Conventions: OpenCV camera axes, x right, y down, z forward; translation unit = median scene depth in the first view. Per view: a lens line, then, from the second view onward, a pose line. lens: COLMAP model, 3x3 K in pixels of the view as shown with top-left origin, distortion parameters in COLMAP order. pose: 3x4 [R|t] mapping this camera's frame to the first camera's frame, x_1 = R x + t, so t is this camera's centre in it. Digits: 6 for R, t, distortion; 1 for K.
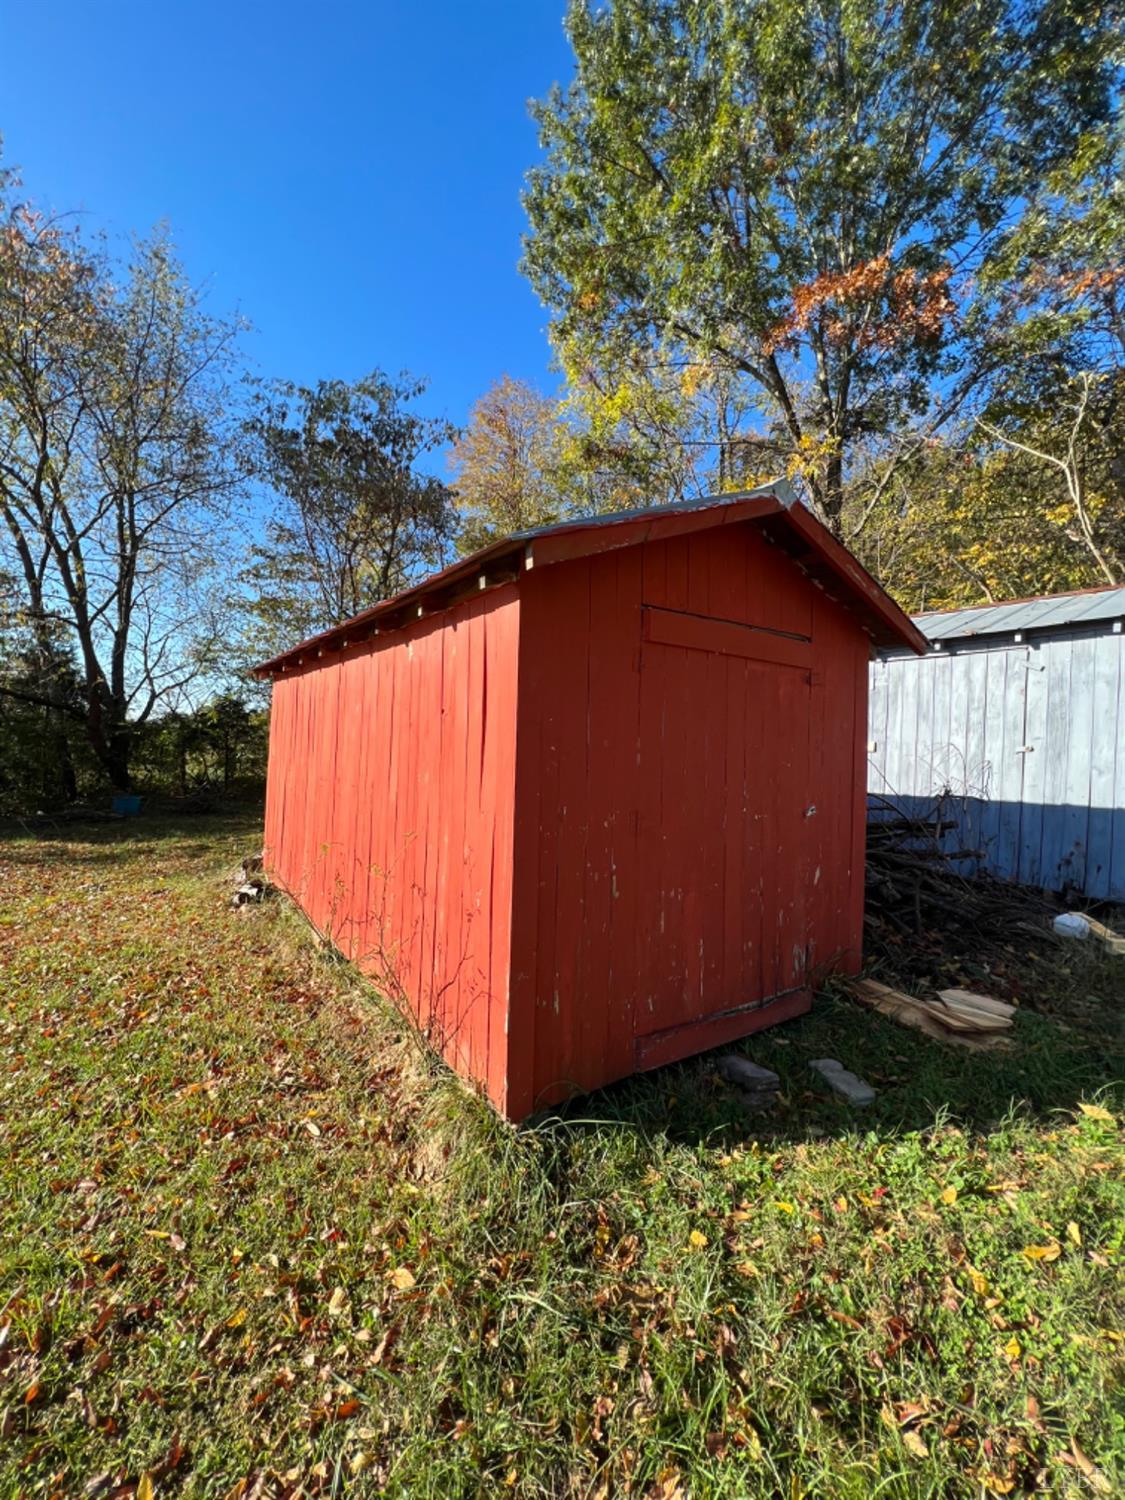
lens RADIAL K [[599.7, 0, 564.1], [0, 599.7, 731.6], [0, 0, 1]] dist [-0.000763, -0.000047]
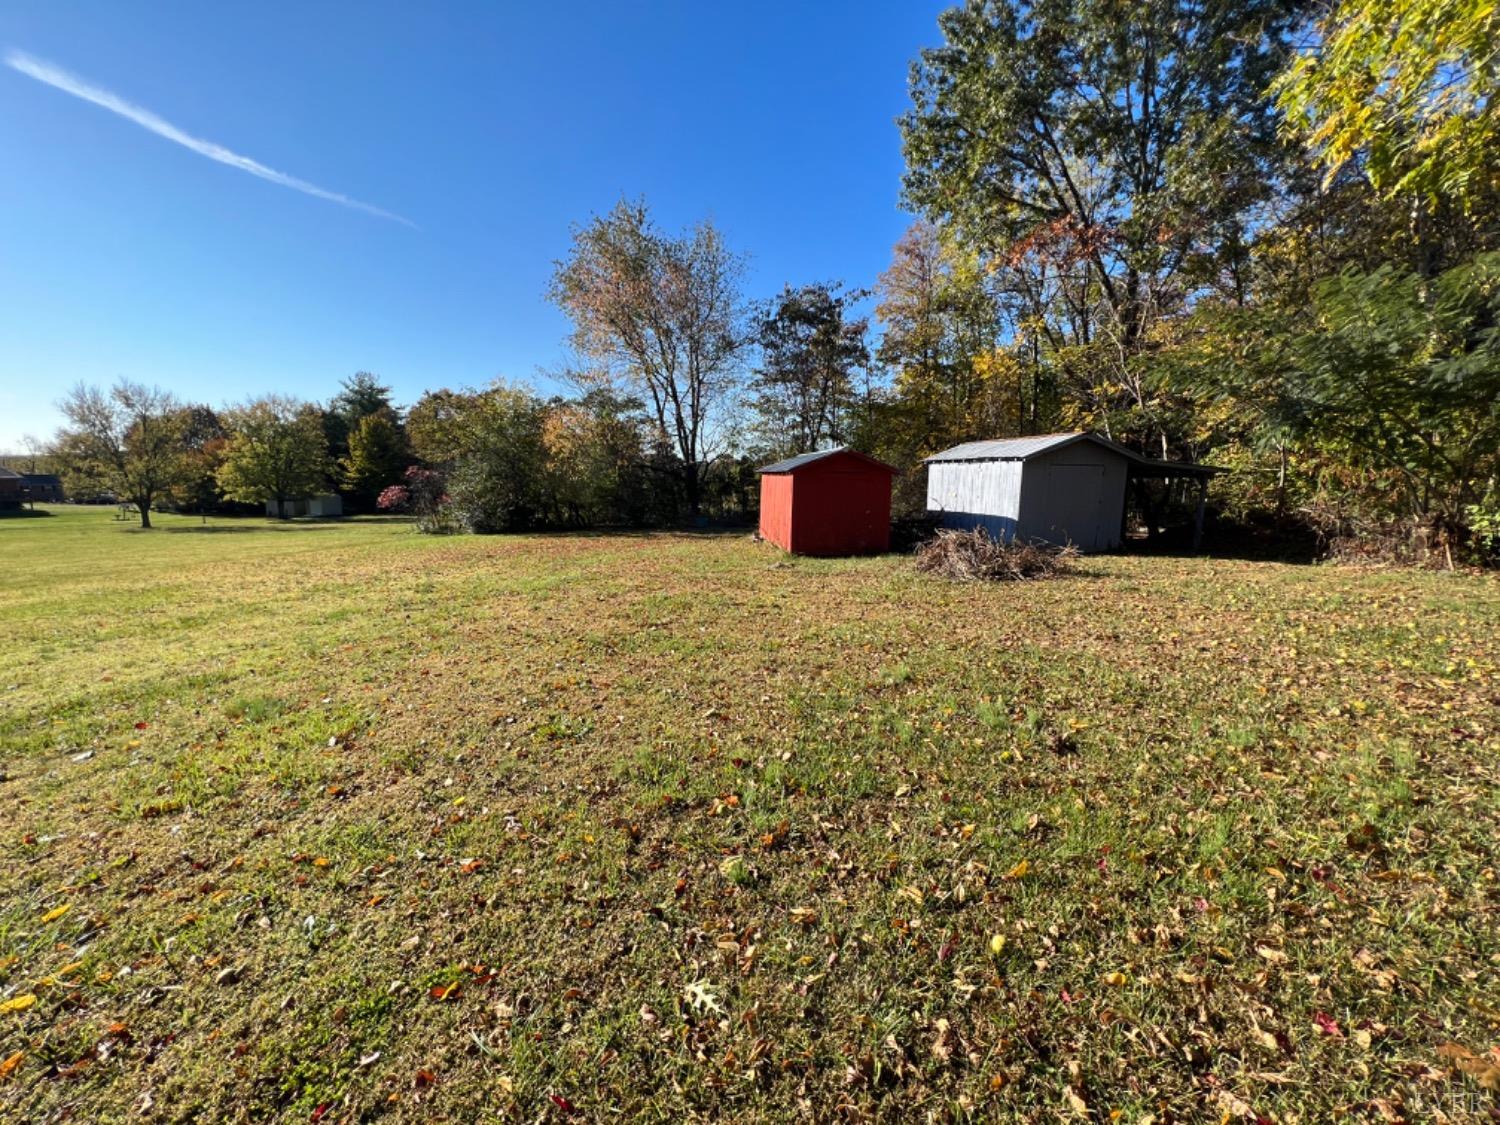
lens RADIAL K [[599.7, 0, 740.9], [0, 599.7, 554.5], [0, 0, 1]] dist [-0.000763, -0.000047]
pose [[0.874264, 0.046510, -0.483217, 0.320645], [0.019309, 0.991281, 0.130345, -0.026739], [0.485066, -0.123287, 0.865743, -0.612263]]
